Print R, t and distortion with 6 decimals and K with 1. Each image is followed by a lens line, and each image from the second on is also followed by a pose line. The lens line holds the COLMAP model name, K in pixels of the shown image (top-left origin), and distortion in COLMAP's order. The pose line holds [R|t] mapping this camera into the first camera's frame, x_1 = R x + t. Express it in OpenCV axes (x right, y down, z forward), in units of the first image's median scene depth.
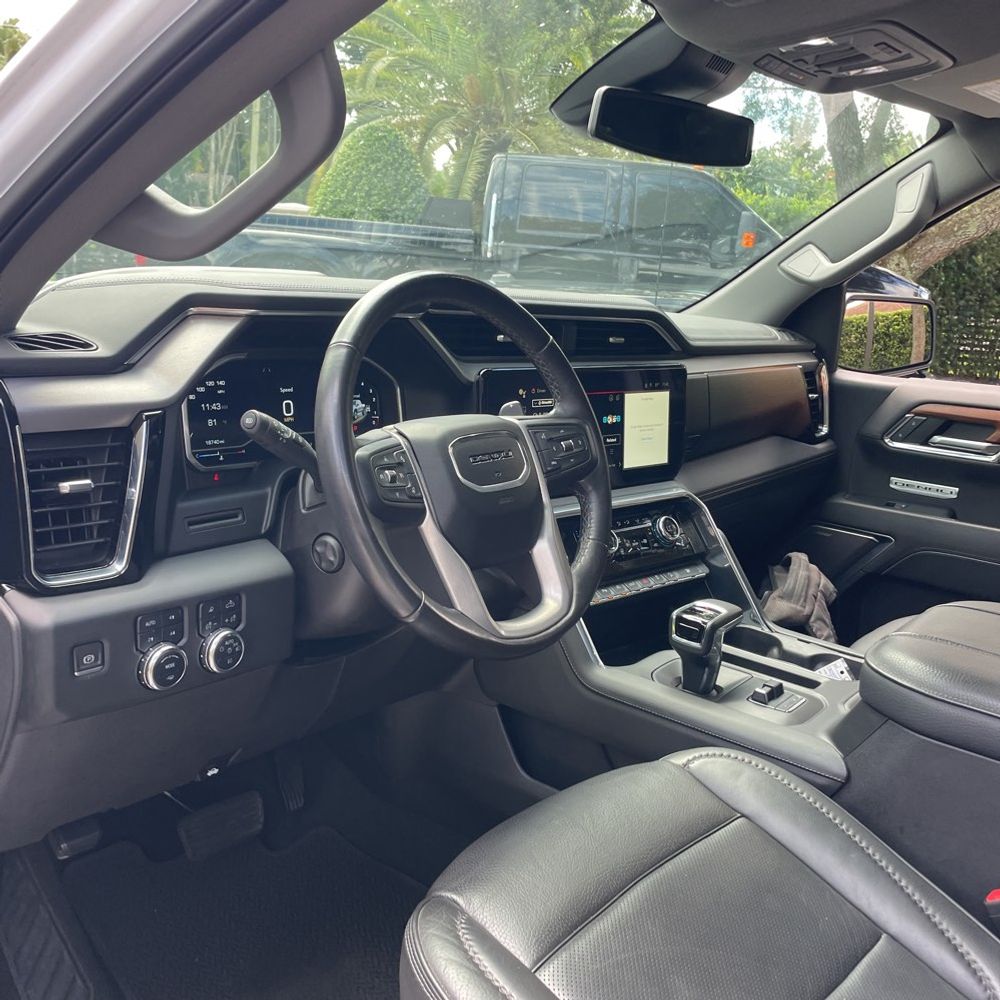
lens RADIAL K [[1011.1, 0, 501.6], [0, 1011.1, 496.8], [0, 0, 1]] dist [0.038012, 0.000000]
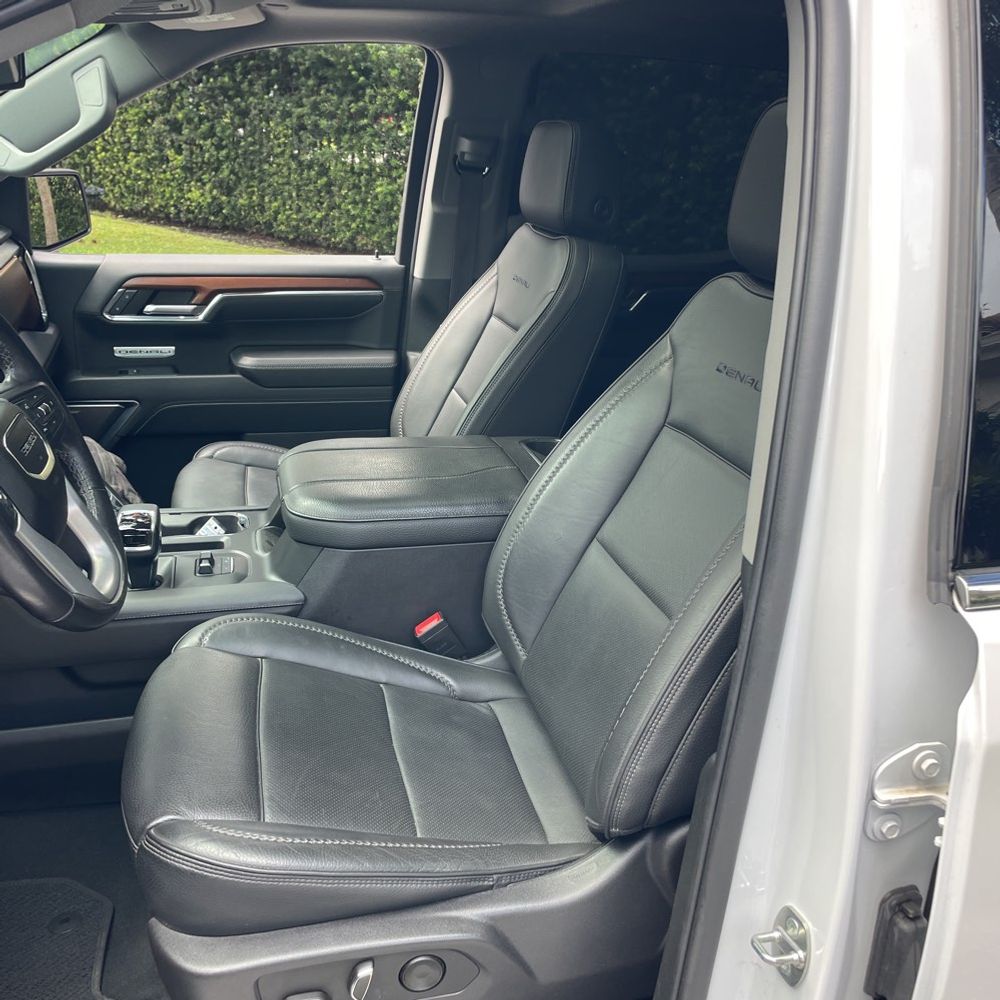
lens RADIAL K [[1011.1, 0, 499.0], [0, 1011.1, 499.3], [0, 0, 1]] dist [0.038012, 0.000000]
pose [[0.578284, -0.311452, 0.754046, -0.299440], [0.160313, 0.949623, 0.269288, -0.106580], [-0.799929, -0.034842, 0.599082, -0.005193]]
